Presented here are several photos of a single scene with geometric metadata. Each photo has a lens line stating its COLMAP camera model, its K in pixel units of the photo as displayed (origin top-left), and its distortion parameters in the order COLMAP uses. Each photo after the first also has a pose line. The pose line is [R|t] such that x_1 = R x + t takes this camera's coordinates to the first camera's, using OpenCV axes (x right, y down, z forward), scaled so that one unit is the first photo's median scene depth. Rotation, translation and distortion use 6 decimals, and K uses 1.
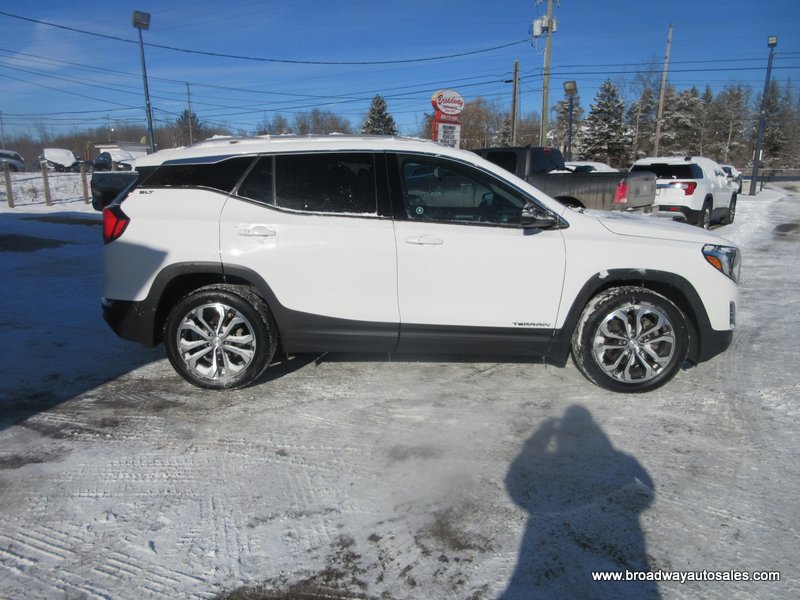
lens RADIAL K [[603.6, 0, 398.7], [0, 603.6, 299.9], [0, 0, 1]] dist [0.007211, -0.004295]
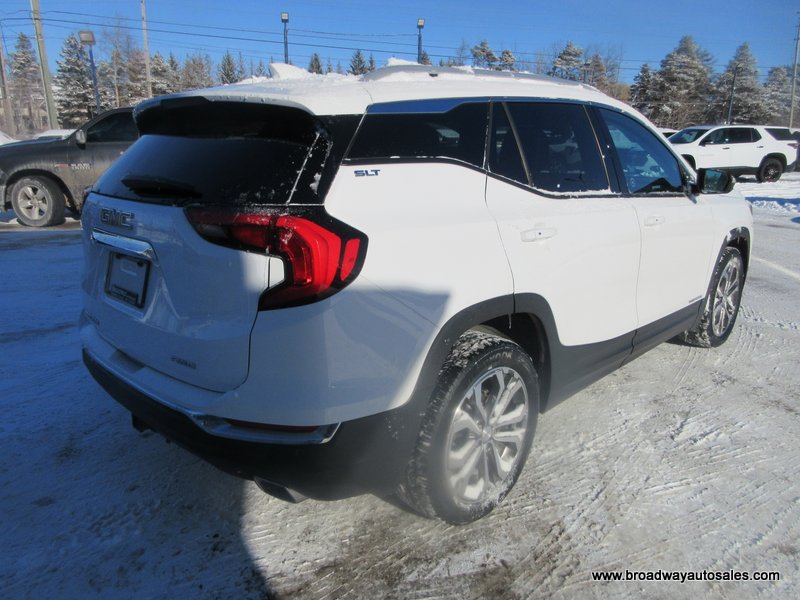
lens RADIAL K [[603.6, 0, 400.8], [0, 603.6, 301.3], [0, 0, 1]] dist [0.007211, -0.004295]
pose [[0.676883, -0.189722, 0.711220, -0.737830], [0.151015, 0.981453, 0.118084, -0.132331], [-0.720433, 0.027476, 0.692980, 0.665651]]
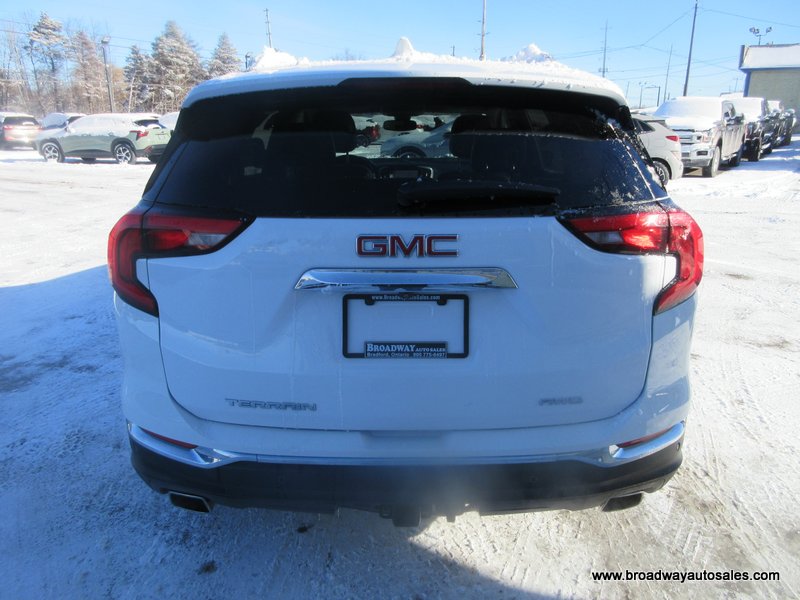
lens RADIAL K [[603.6, 0, 401.2], [0, 603.6, 300.1], [0, 0, 1]] dist [0.007211, -0.004295]
pose [[-0.028548, -0.283504, 0.958546, -0.823613], [0.213042, 0.935179, 0.282937, -0.202761], [-0.976626, 0.212288, 0.033701, 0.977317]]
